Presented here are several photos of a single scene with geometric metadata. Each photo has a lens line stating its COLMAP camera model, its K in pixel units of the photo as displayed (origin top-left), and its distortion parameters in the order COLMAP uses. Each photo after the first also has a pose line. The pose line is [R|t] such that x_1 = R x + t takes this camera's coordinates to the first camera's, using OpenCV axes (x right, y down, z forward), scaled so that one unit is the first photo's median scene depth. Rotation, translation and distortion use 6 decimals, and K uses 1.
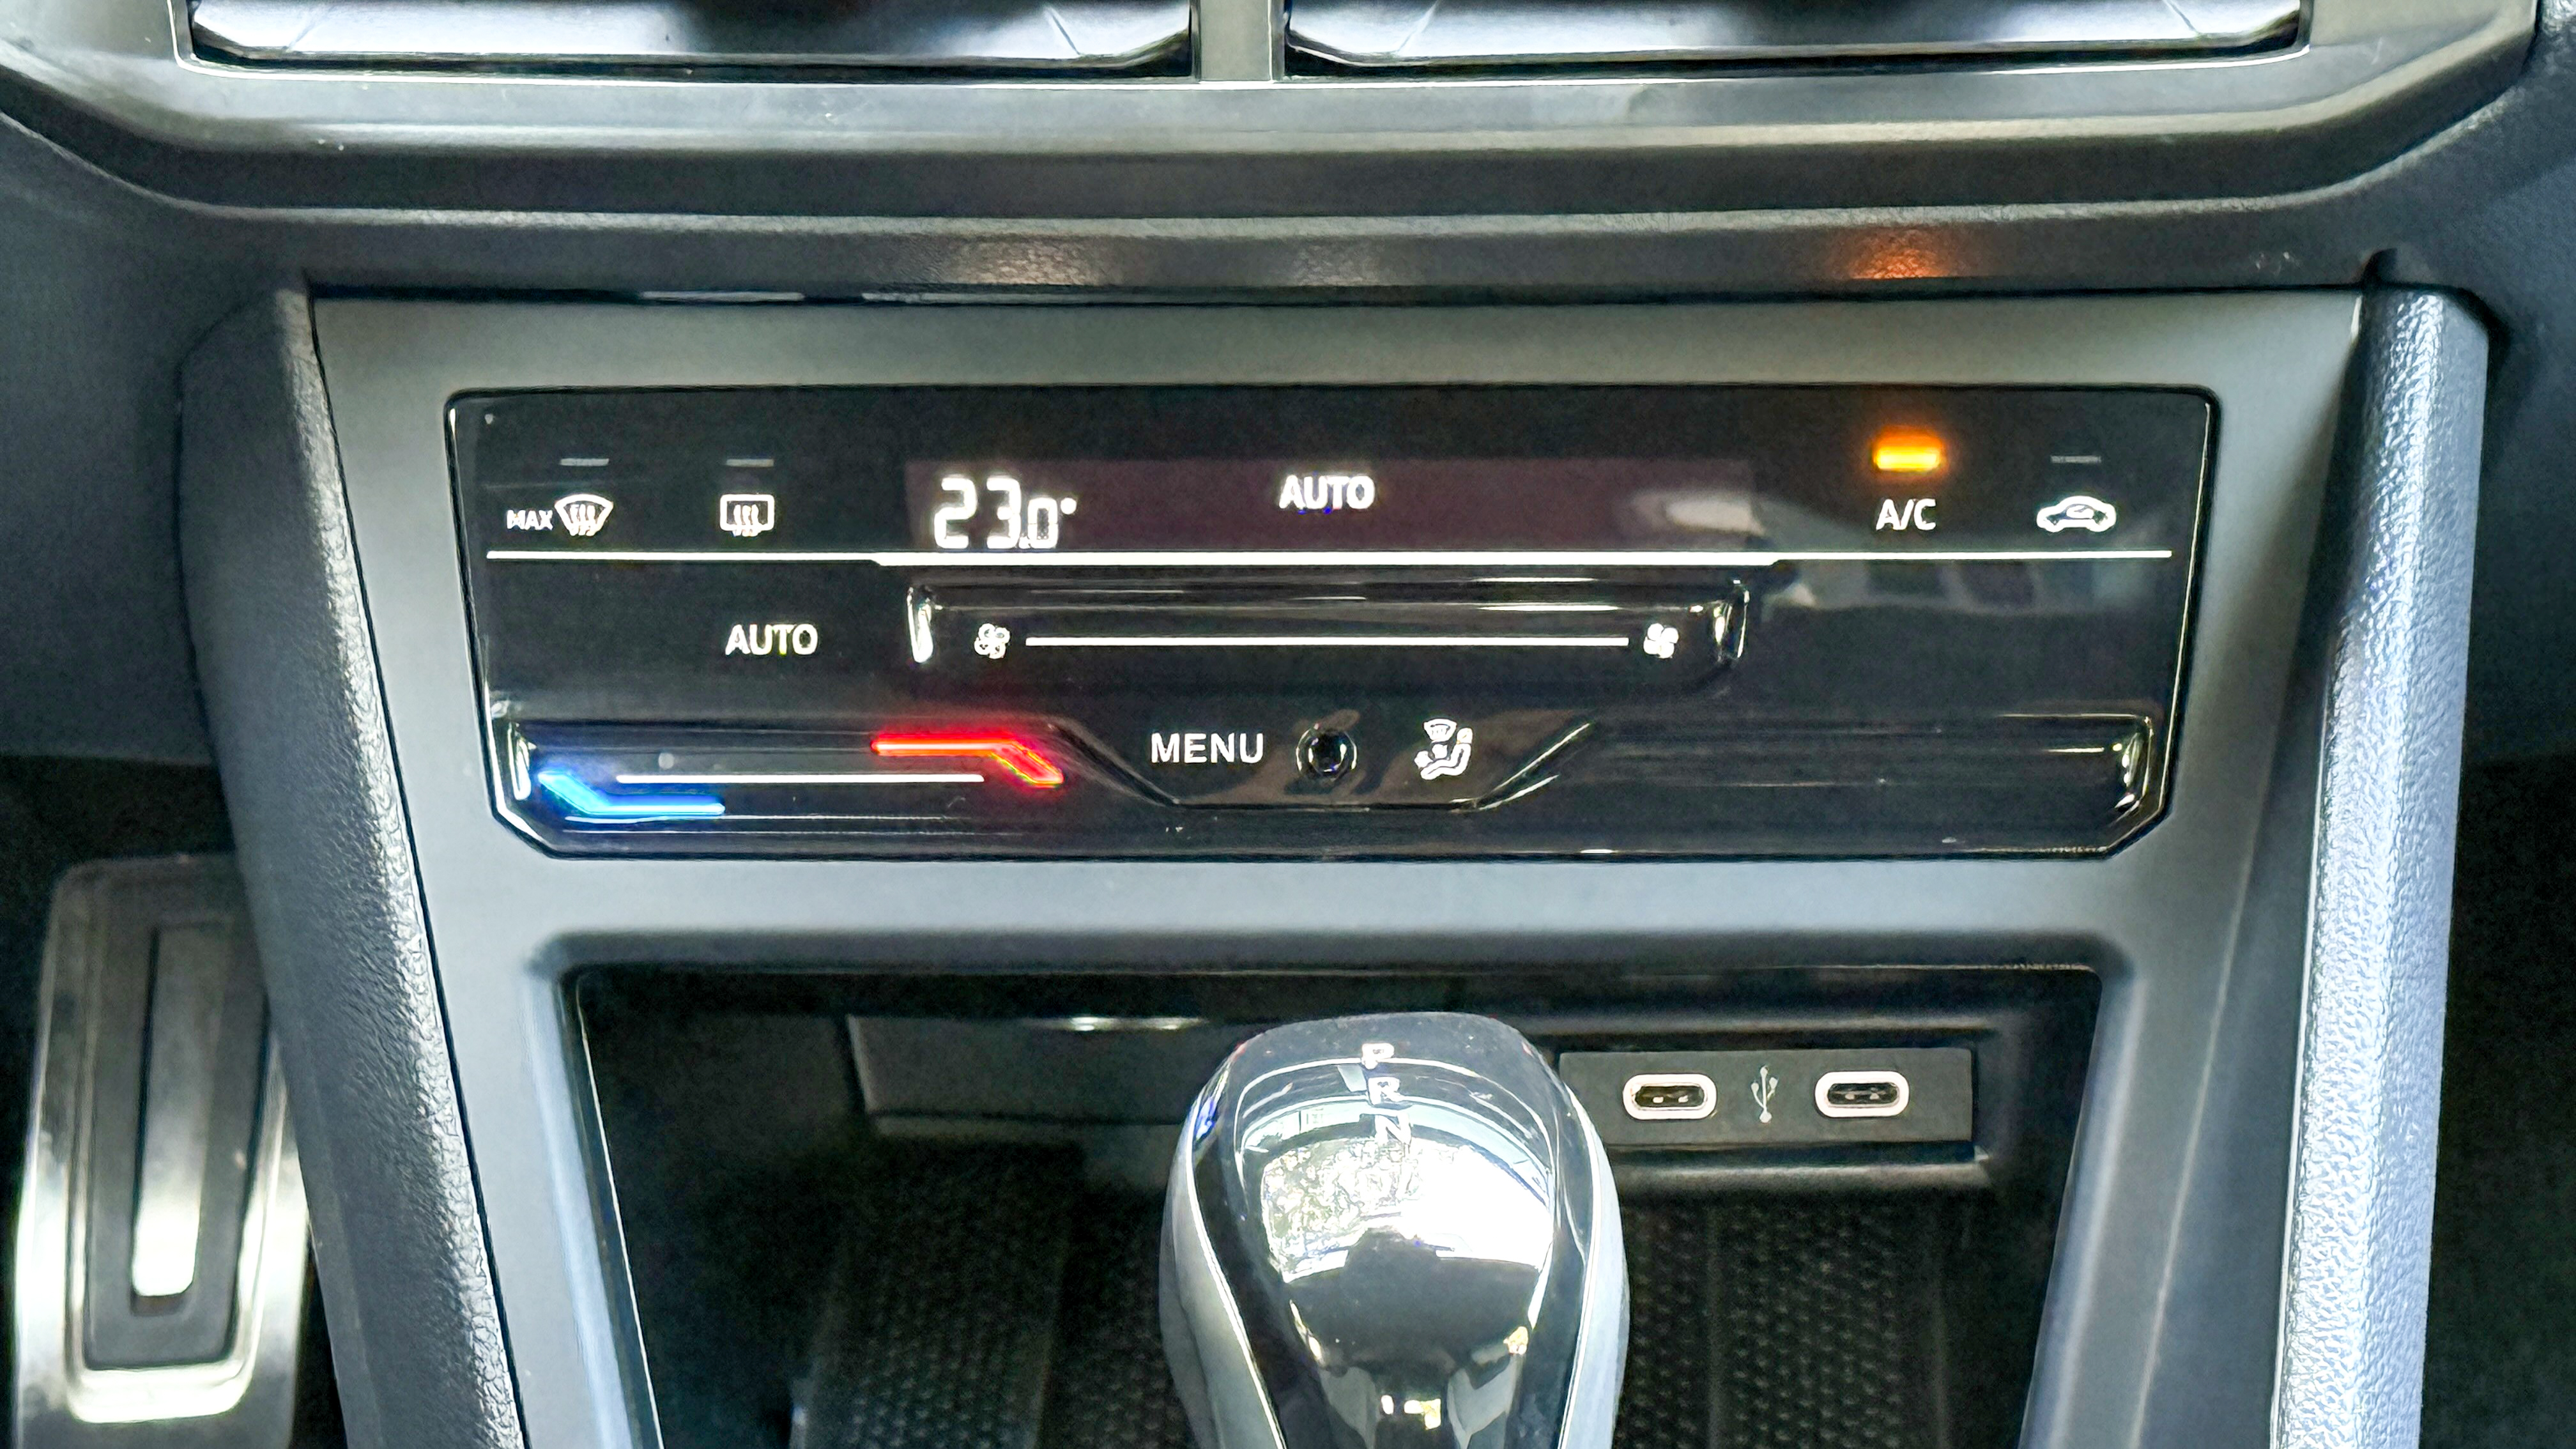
lens RADIAL K [[9440.0, 0, 1294.8], [0, 9440.0, 725.3], [0, 0, 1]] dist [0.137475, 3.565131]
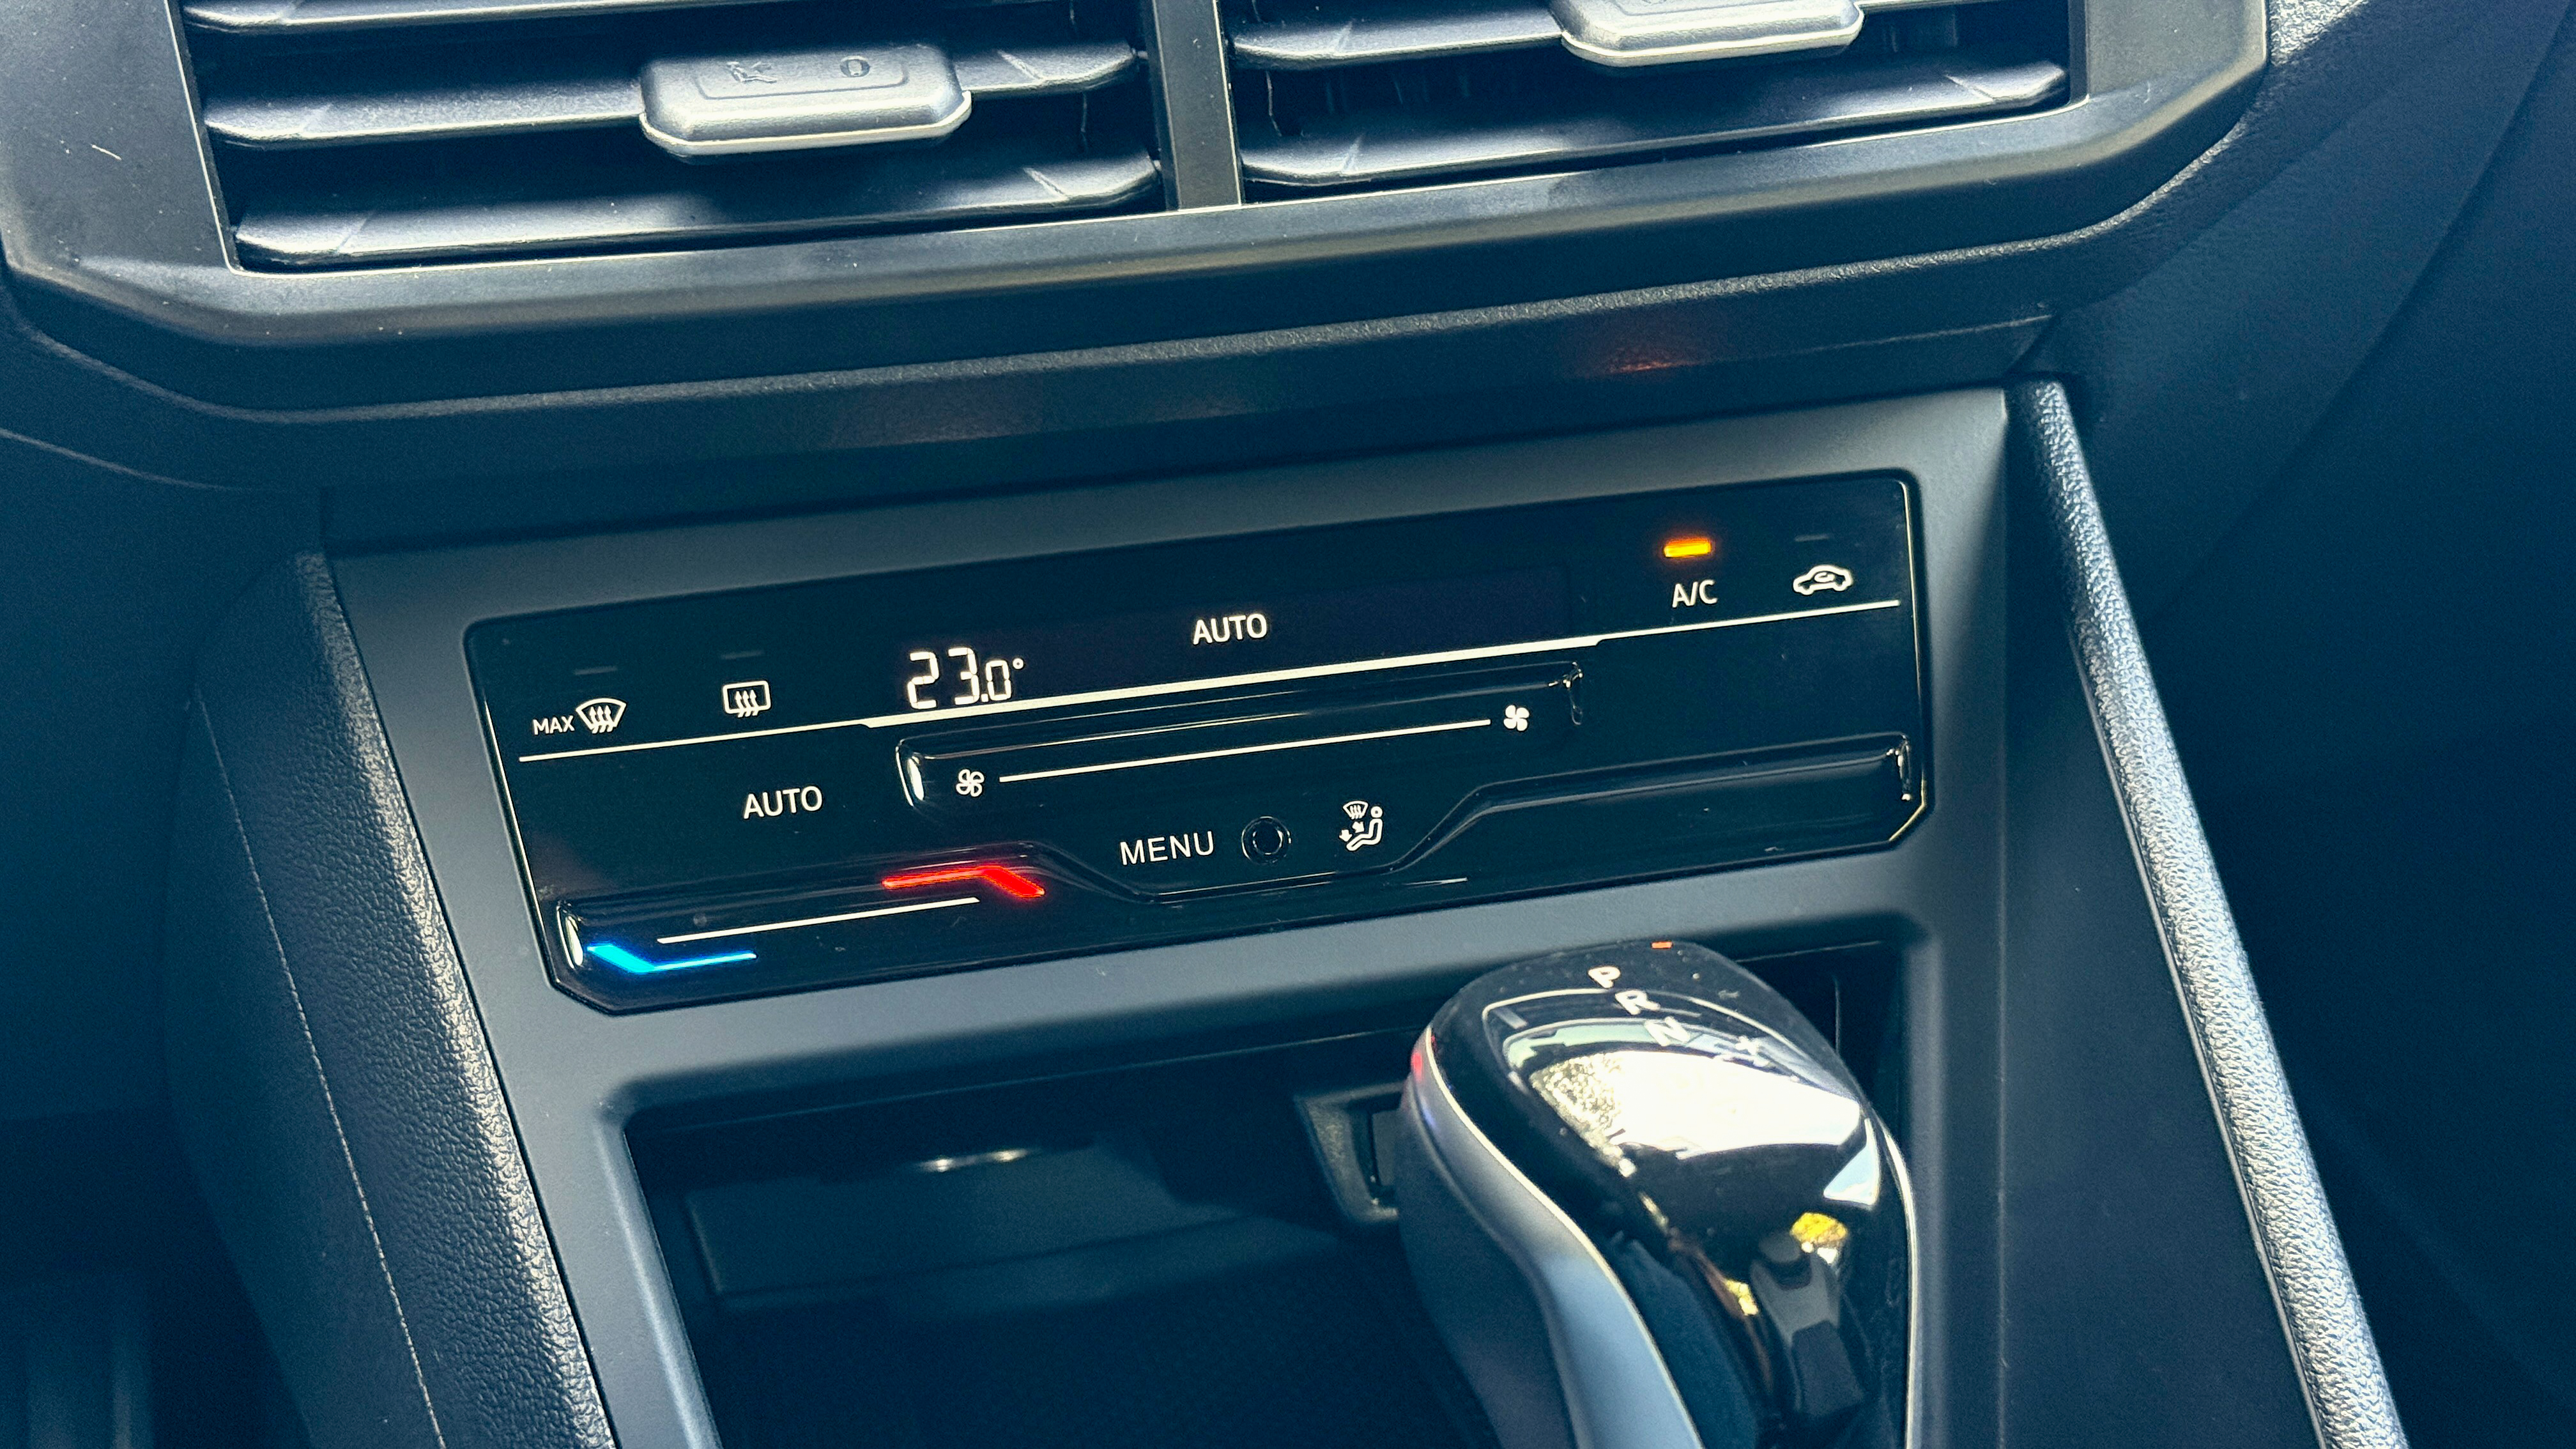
lens RADIAL K [[3707.0, 0, 1280.5], [0, 3707.0, 733.7], [0, 0, 1]] dist [0.159727, -0.133664]
pose [[0.956346, -0.104910, 0.272756, -0.120143], [0.145552, 0.980333, -0.133272, 0.052012], [-0.253410, 0.167155, 0.952808, 0.551448]]
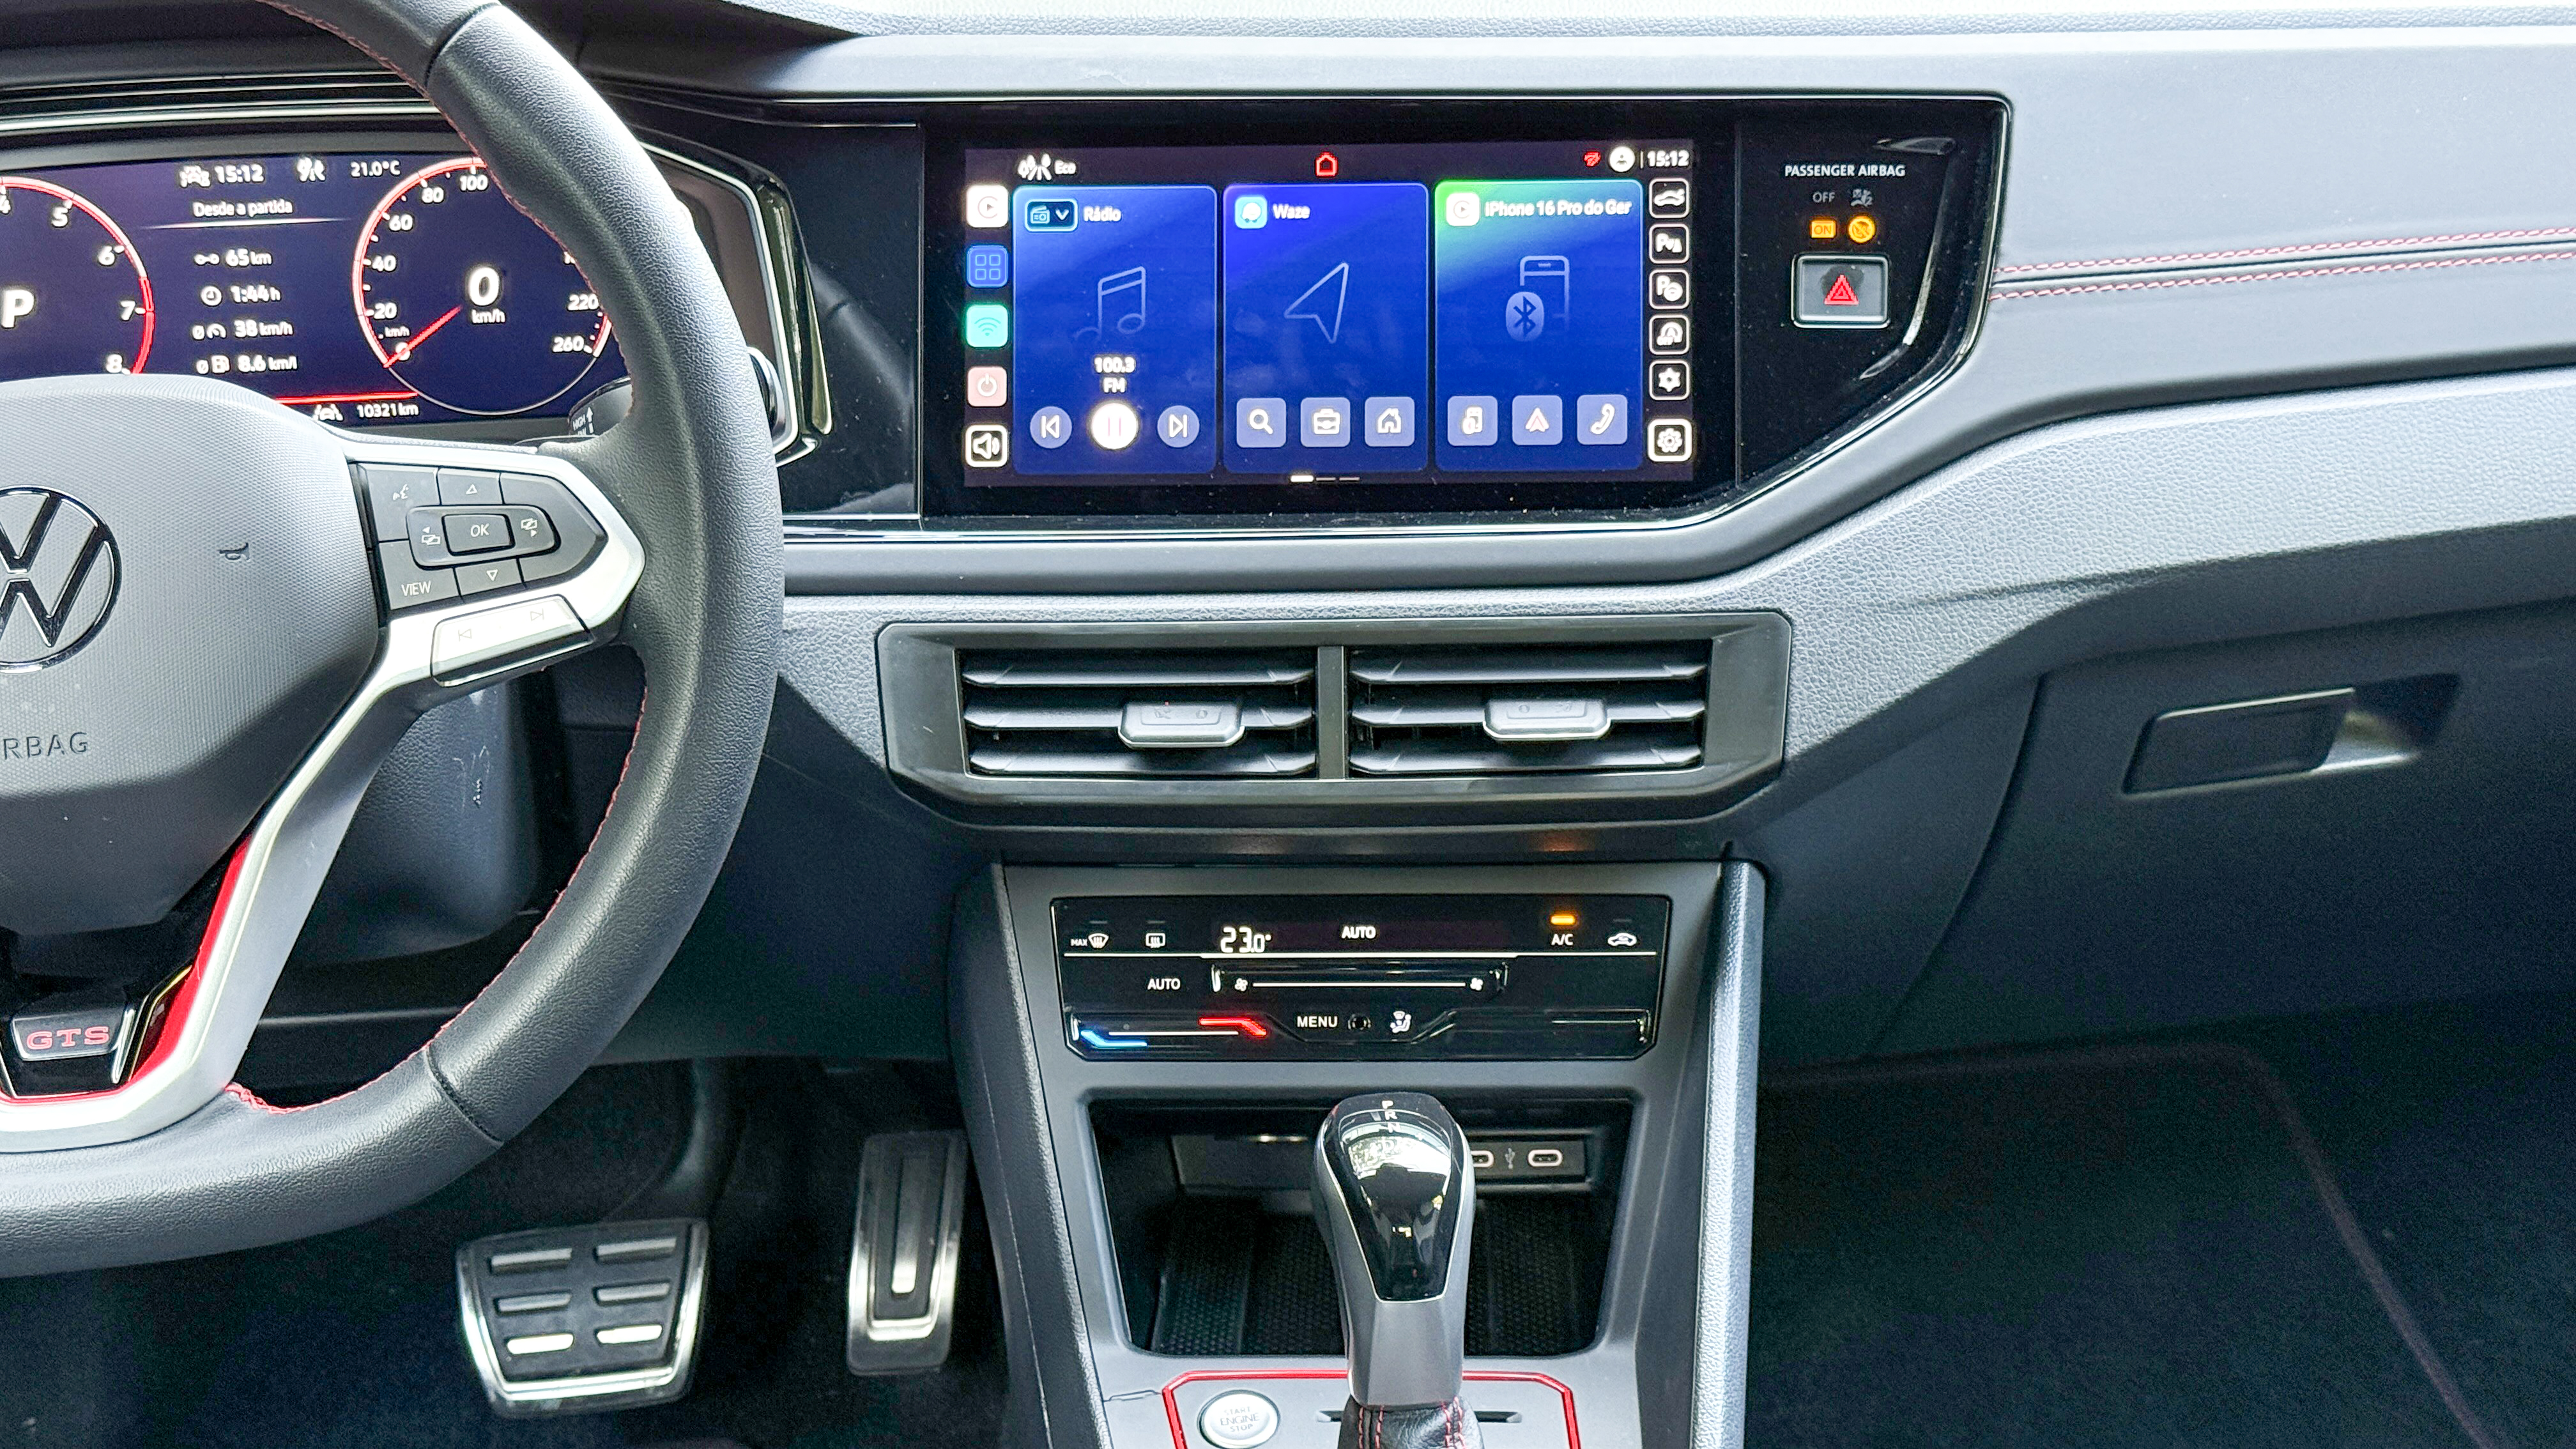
lens RADIAL K [[3707.0, 0, 1280.5], [0, 3707.0, 733.7], [0, 0, 1]] dist [0.159727, -0.133664]
pose [[0.999942, 0.002156, 0.010598, -0.032314], [-0.000640, 0.990008, -0.141013, 0.073874], [-0.010796, 0.140998, 0.989951, -0.117334]]
